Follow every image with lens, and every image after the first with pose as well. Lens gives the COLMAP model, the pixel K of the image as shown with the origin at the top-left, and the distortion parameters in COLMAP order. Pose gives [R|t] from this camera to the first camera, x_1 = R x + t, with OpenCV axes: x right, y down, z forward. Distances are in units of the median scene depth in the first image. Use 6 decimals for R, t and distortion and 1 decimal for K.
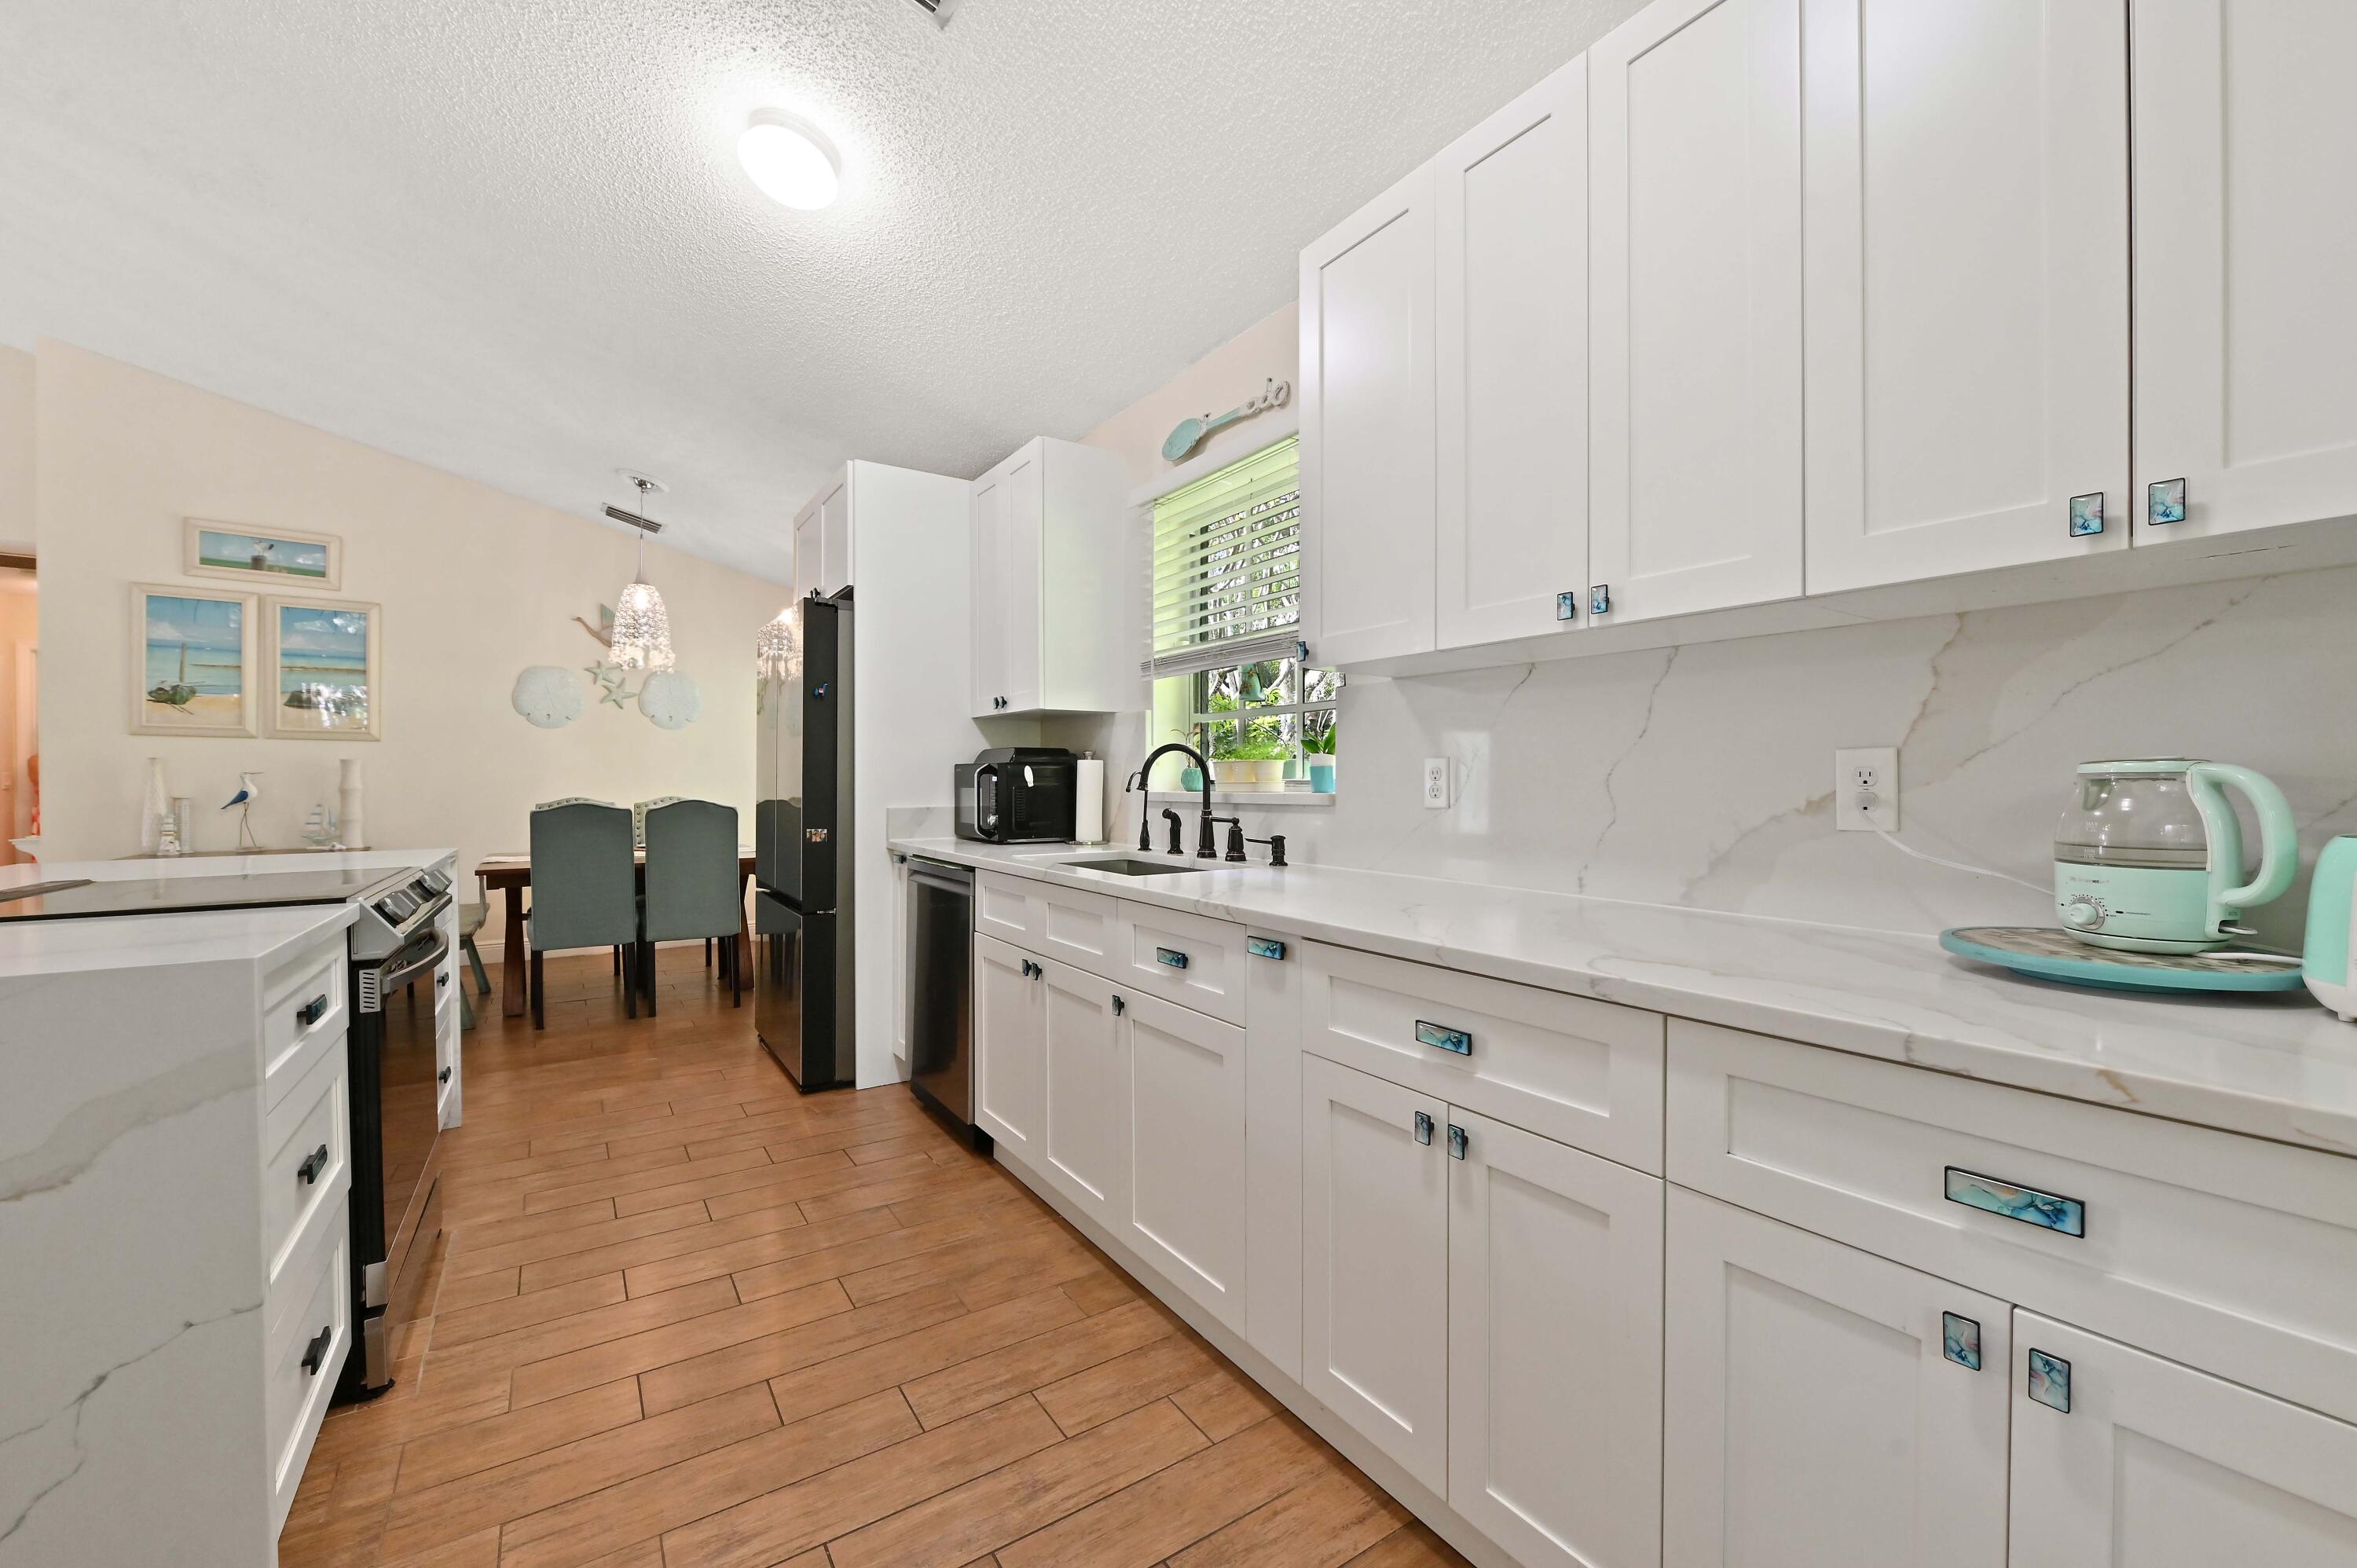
lens RADIAL K [[943.1, 0, 1176.1], [0, 943.1, 783.6], [0, 0, 1]] dist [0.002364, -0.000015]
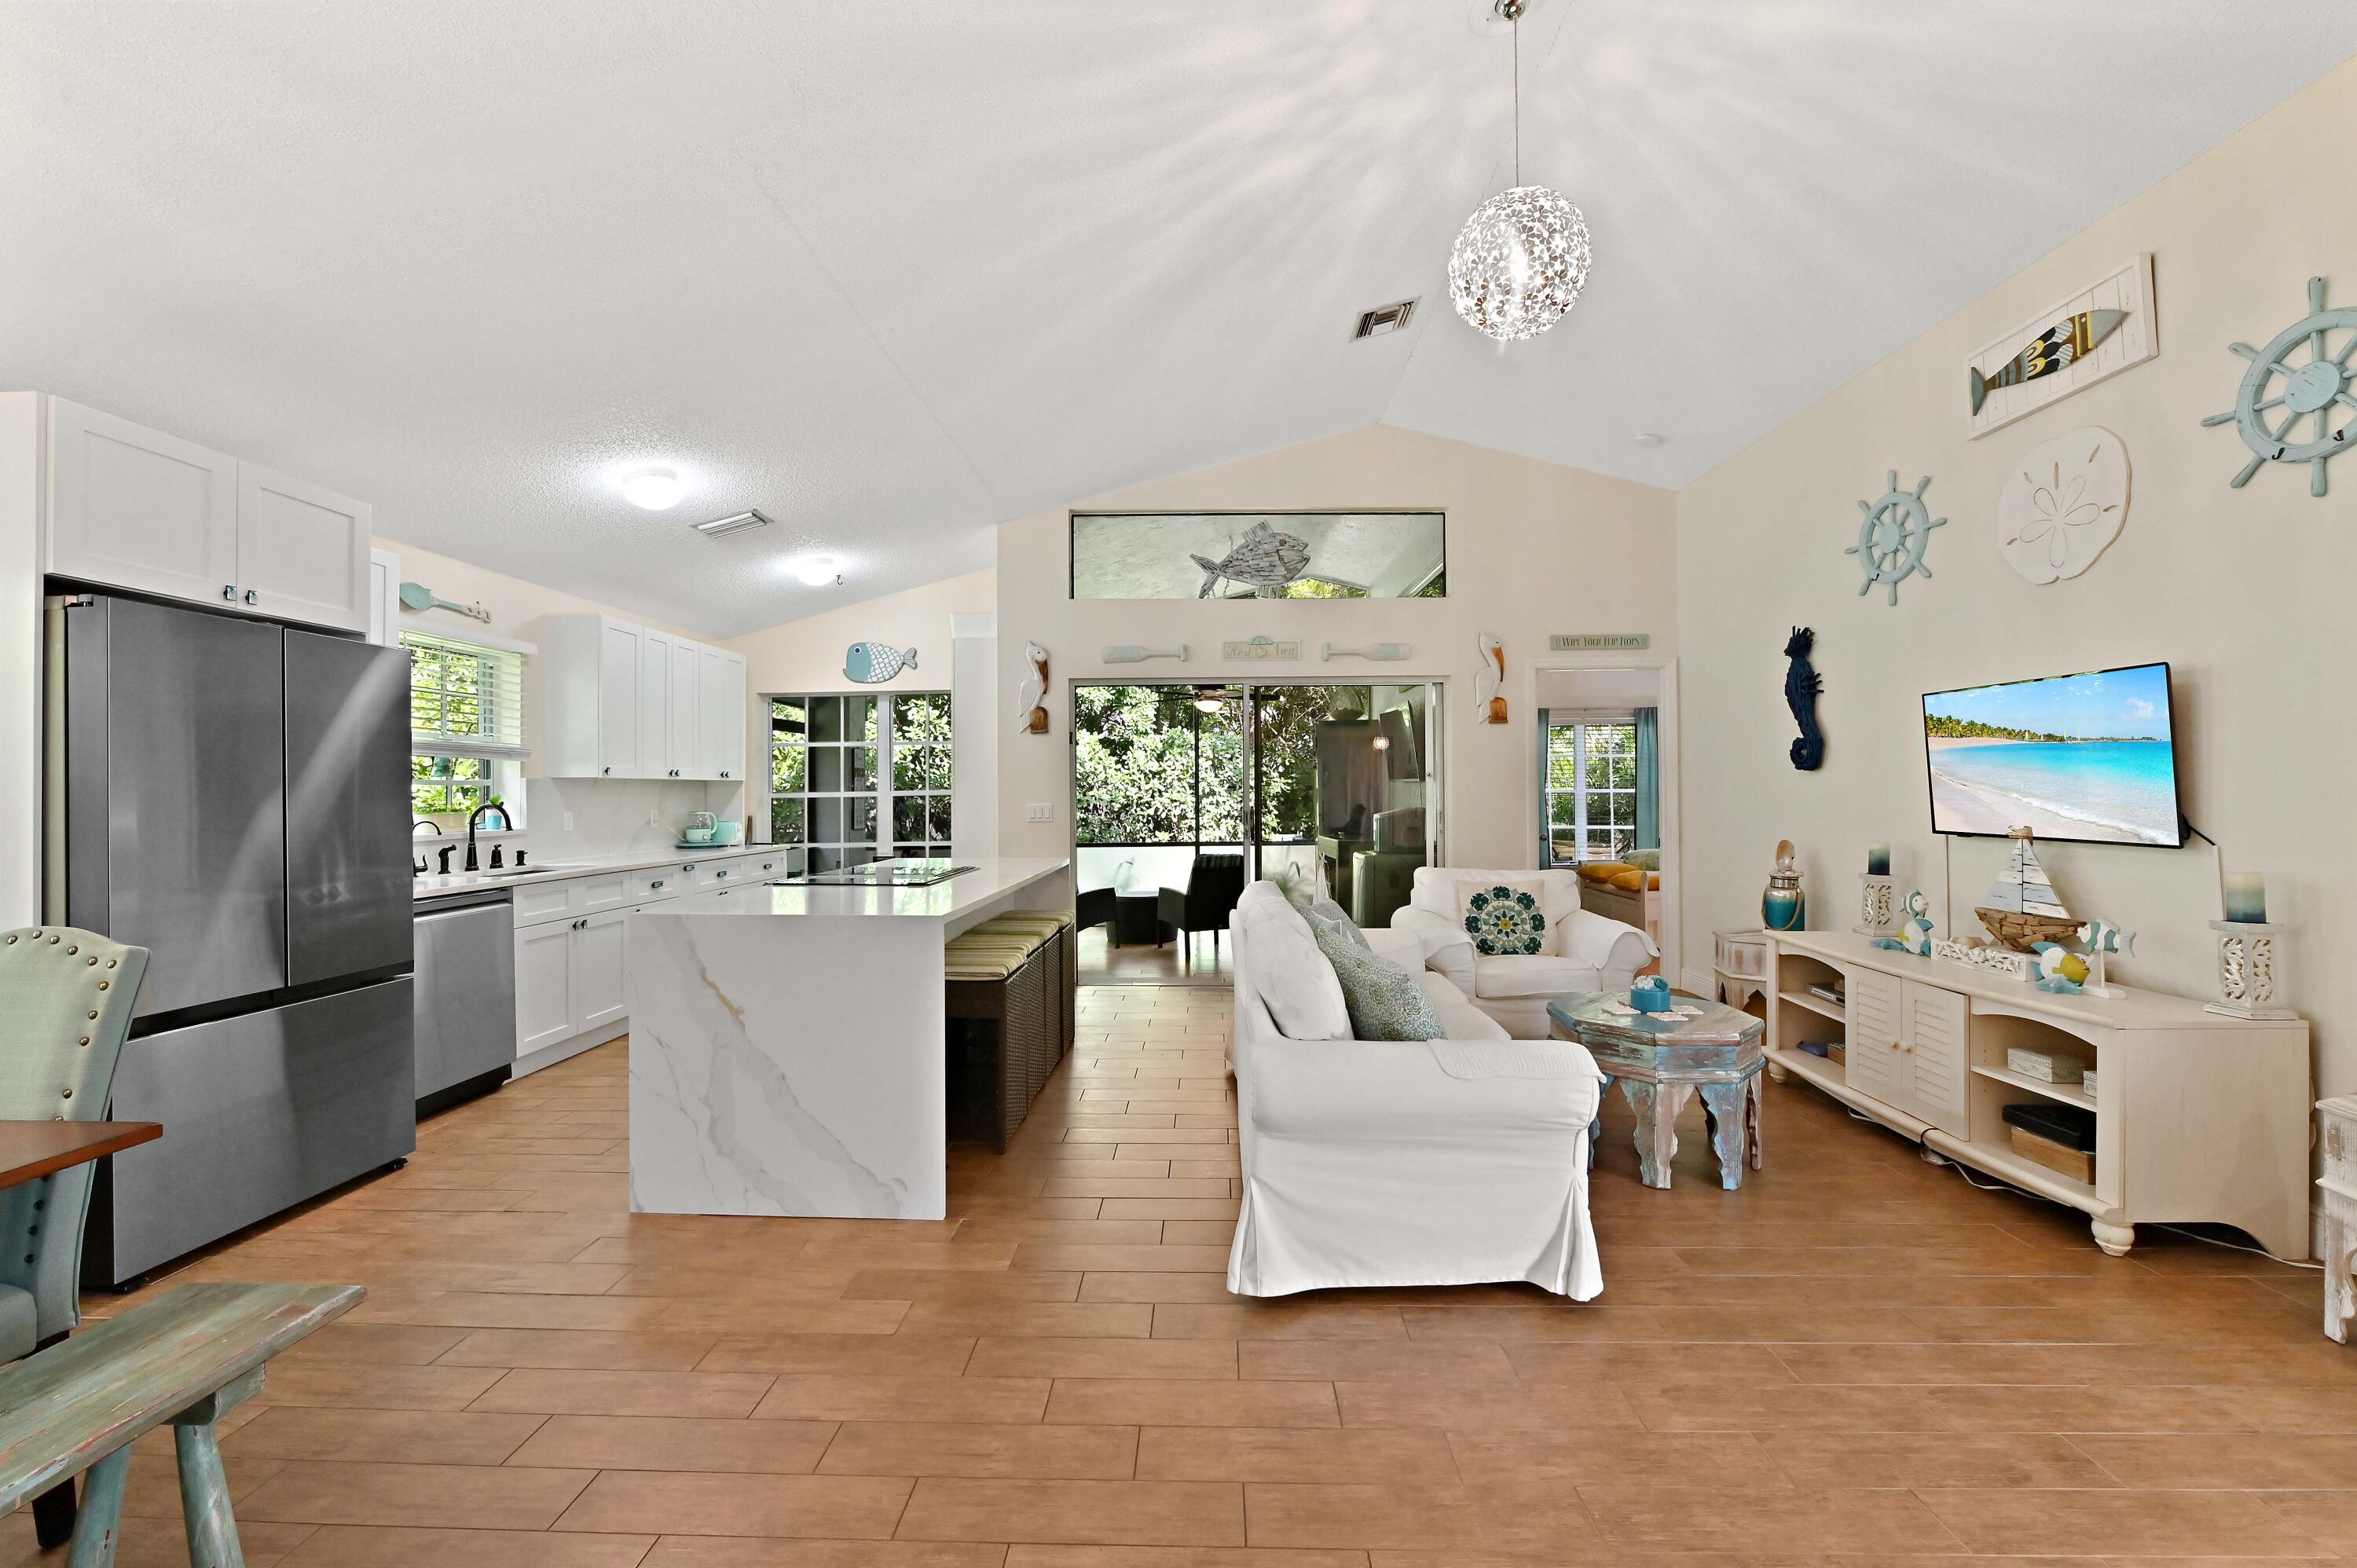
lens RADIAL K [[943.1, 0, 1181.8], [0, 943.1, 784.3], [0, 0, 1]] dist [0.002364, -0.000015]
pose [[-0.818662, 0.013073, 0.574127, -1.897214], [0.010619, 0.999915, -0.007626, -0.047487], [-0.574177, -0.000146, -0.818731, 1.586598]]
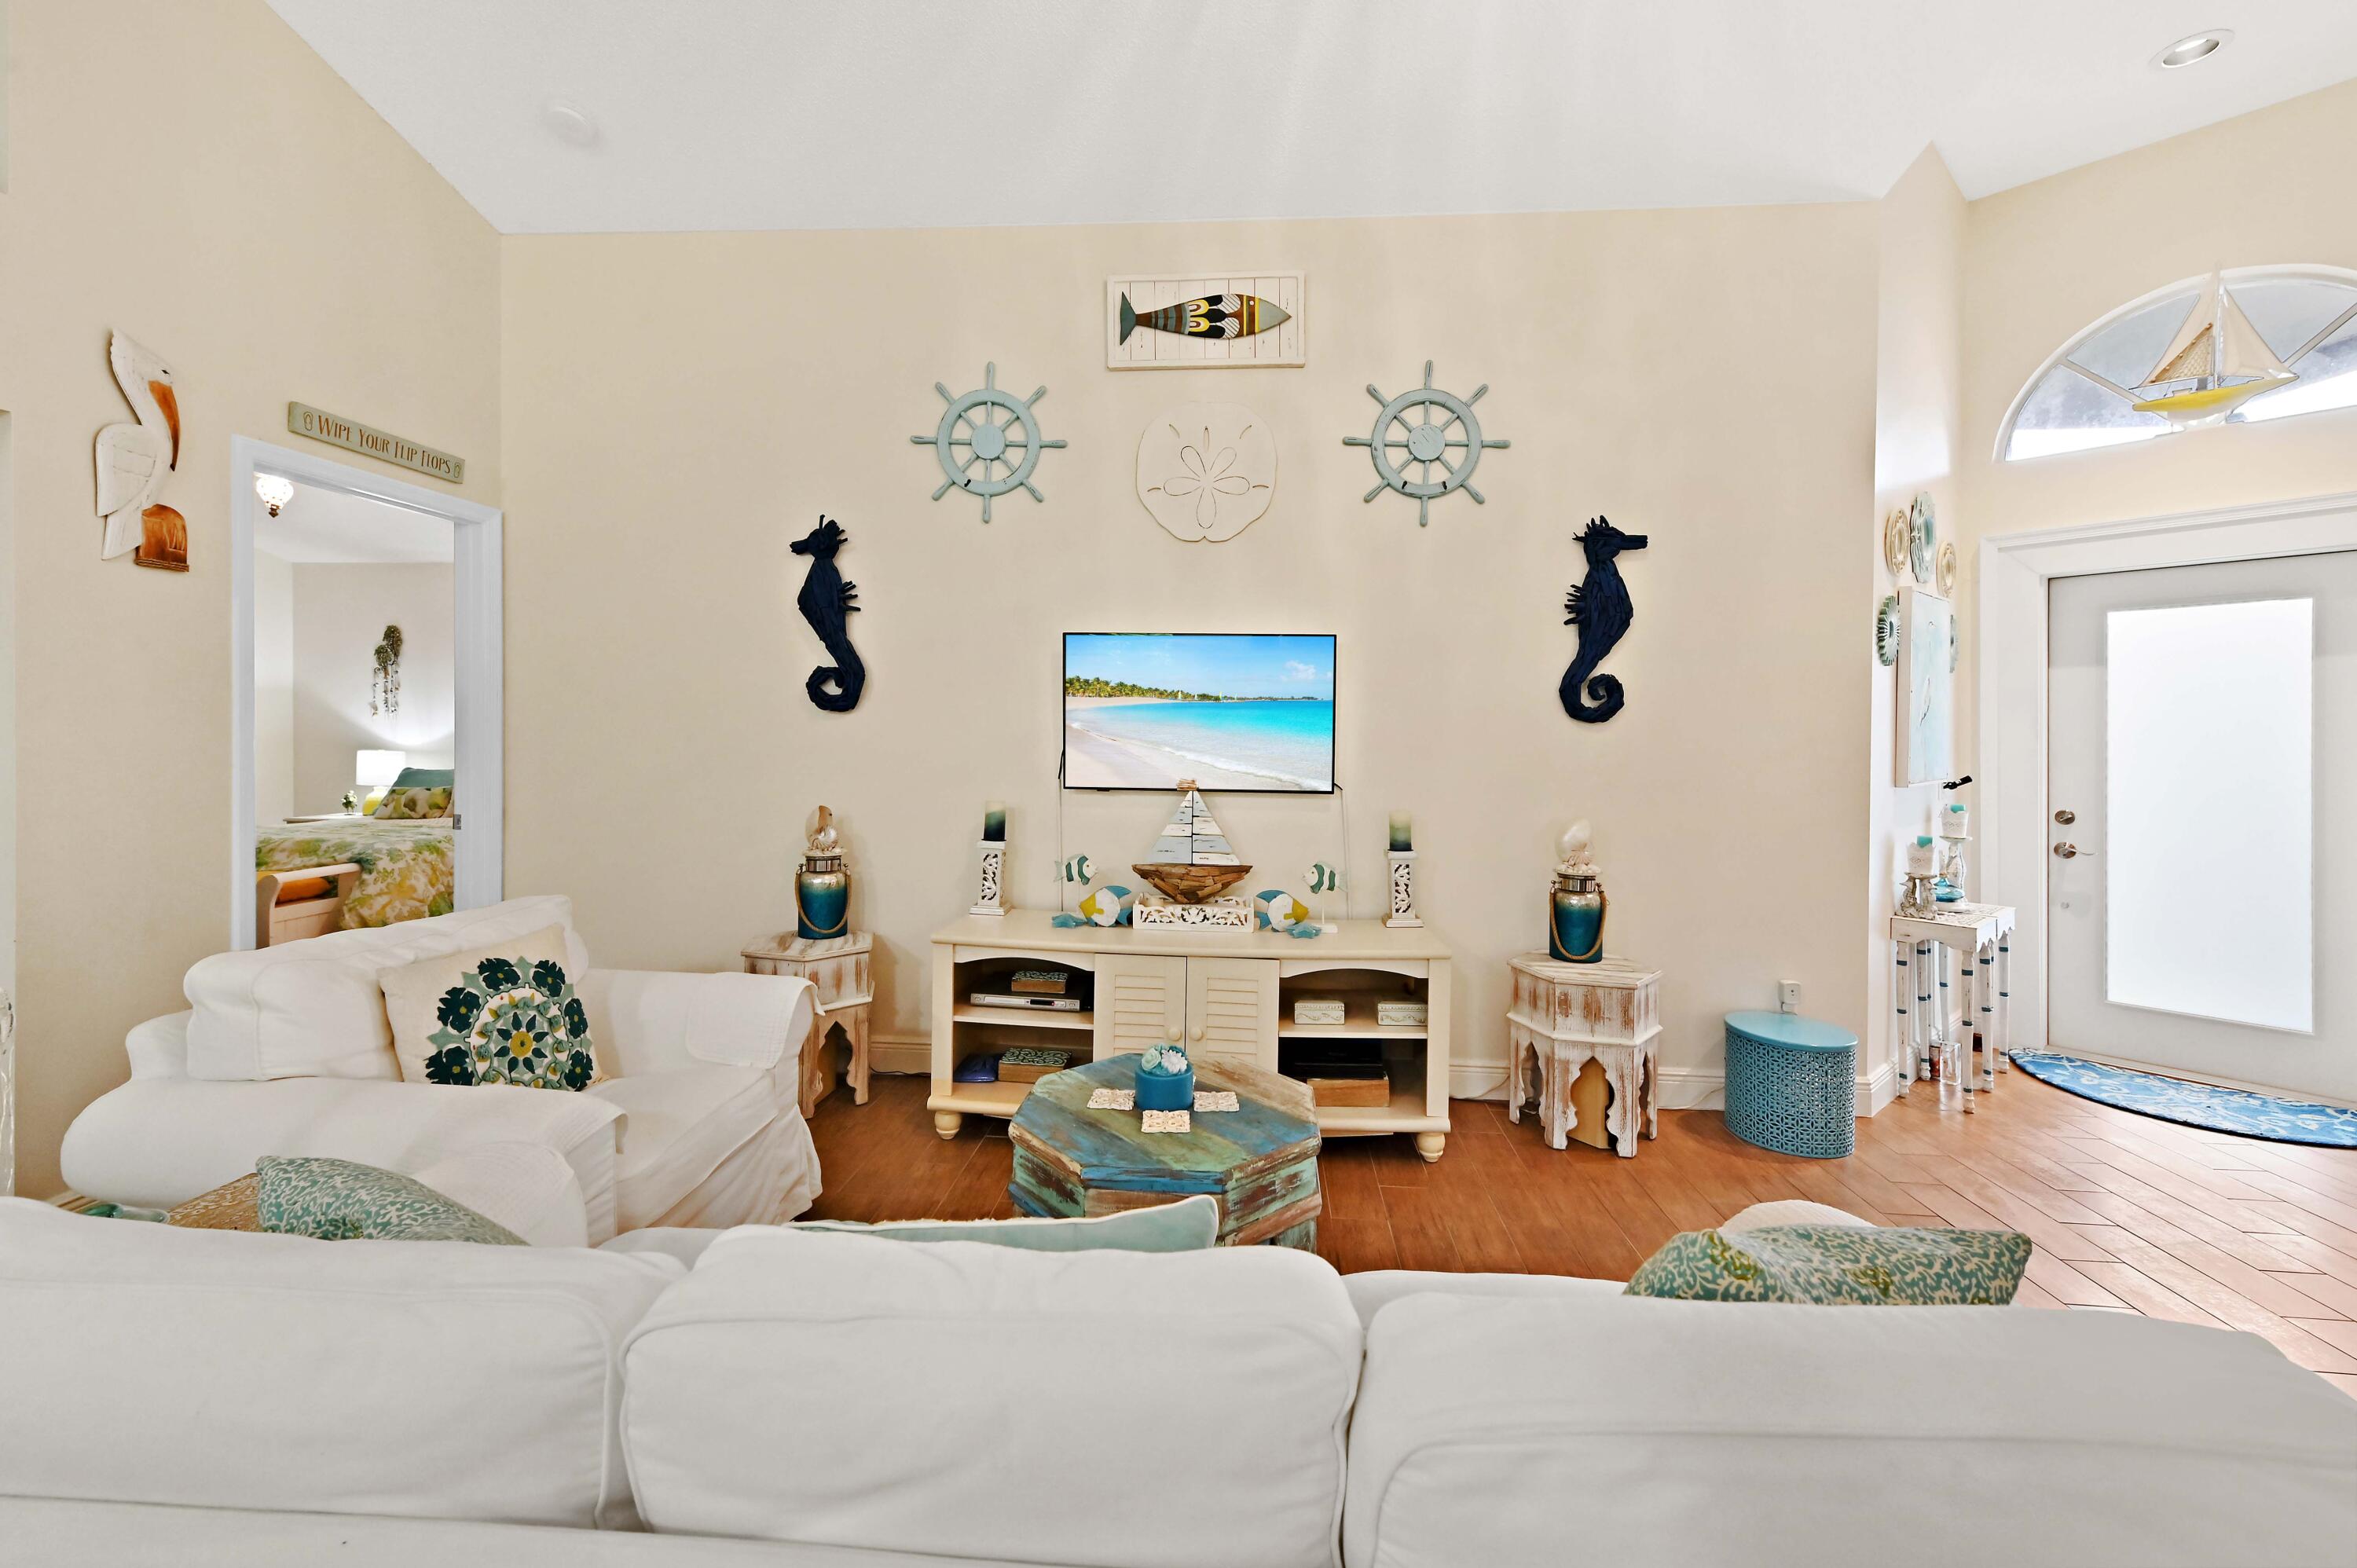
lens RADIAL K [[943.1, 0, 1196.6], [0, 943.1, 746.7], [0, 0, 1]] dist [0.002364, -0.000015]
pose [[-0.609643, 0.008597, -0.792630, -1.148984], [-0.014317, 0.999659, 0.021854, -0.059350], [0.792547, 0.024671, -0.609312, 0.747242]]
